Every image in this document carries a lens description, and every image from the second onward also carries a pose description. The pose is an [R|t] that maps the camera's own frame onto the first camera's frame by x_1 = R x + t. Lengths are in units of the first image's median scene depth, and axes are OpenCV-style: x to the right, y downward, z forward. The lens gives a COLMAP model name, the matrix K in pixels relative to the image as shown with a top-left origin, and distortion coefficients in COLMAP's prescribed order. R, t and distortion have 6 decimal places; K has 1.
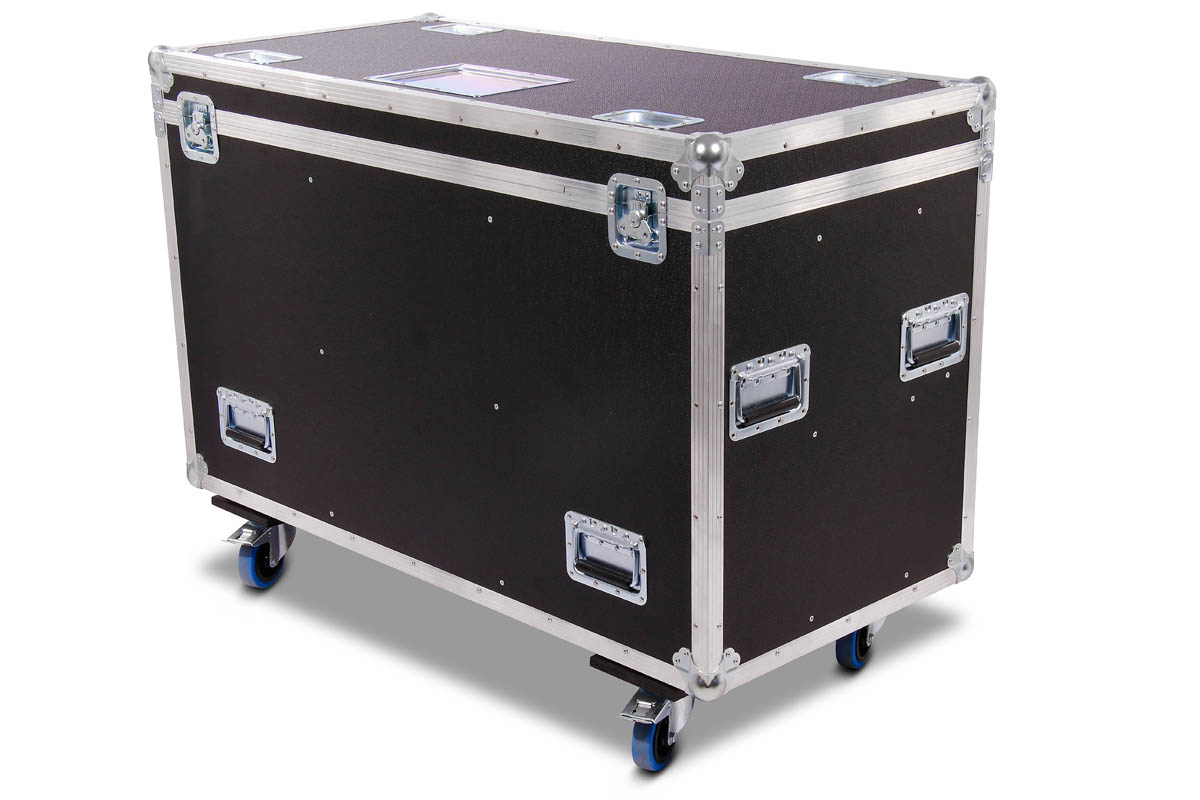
lens RADIAL K [[1993.1, 0, 573.4], [0, 1993.1, 423.2], [0, 0, 1]] dist [0.004565, -0.063983]
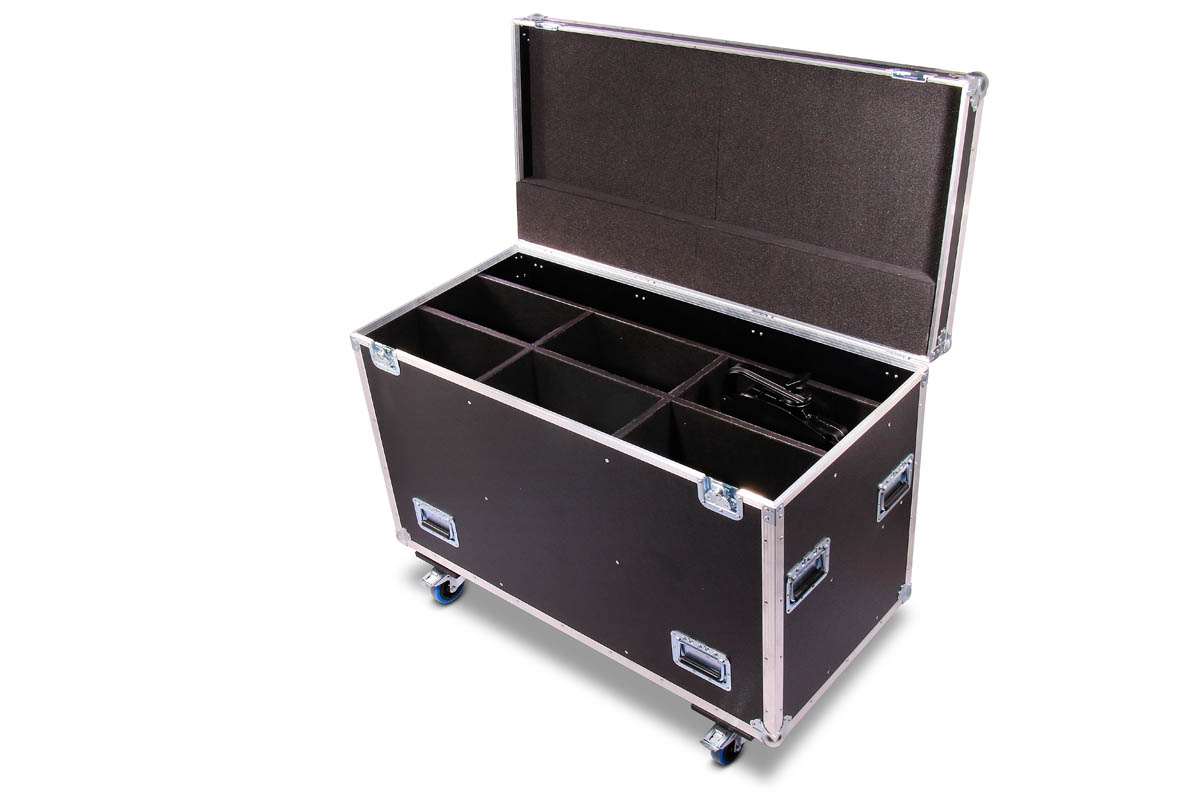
lens RADIAL K [[1162.3, 0, 600.4], [0, 1162.3, 379.8], [0, 0, 1]] dist [-0.209938, -0.000233]
pose [[0.993467, -0.105264, 0.044066, -0.075947], [0.093779, 0.973121, 0.210334, -0.331357], [-0.065022, -0.204828, 0.976636, 0.164485]]
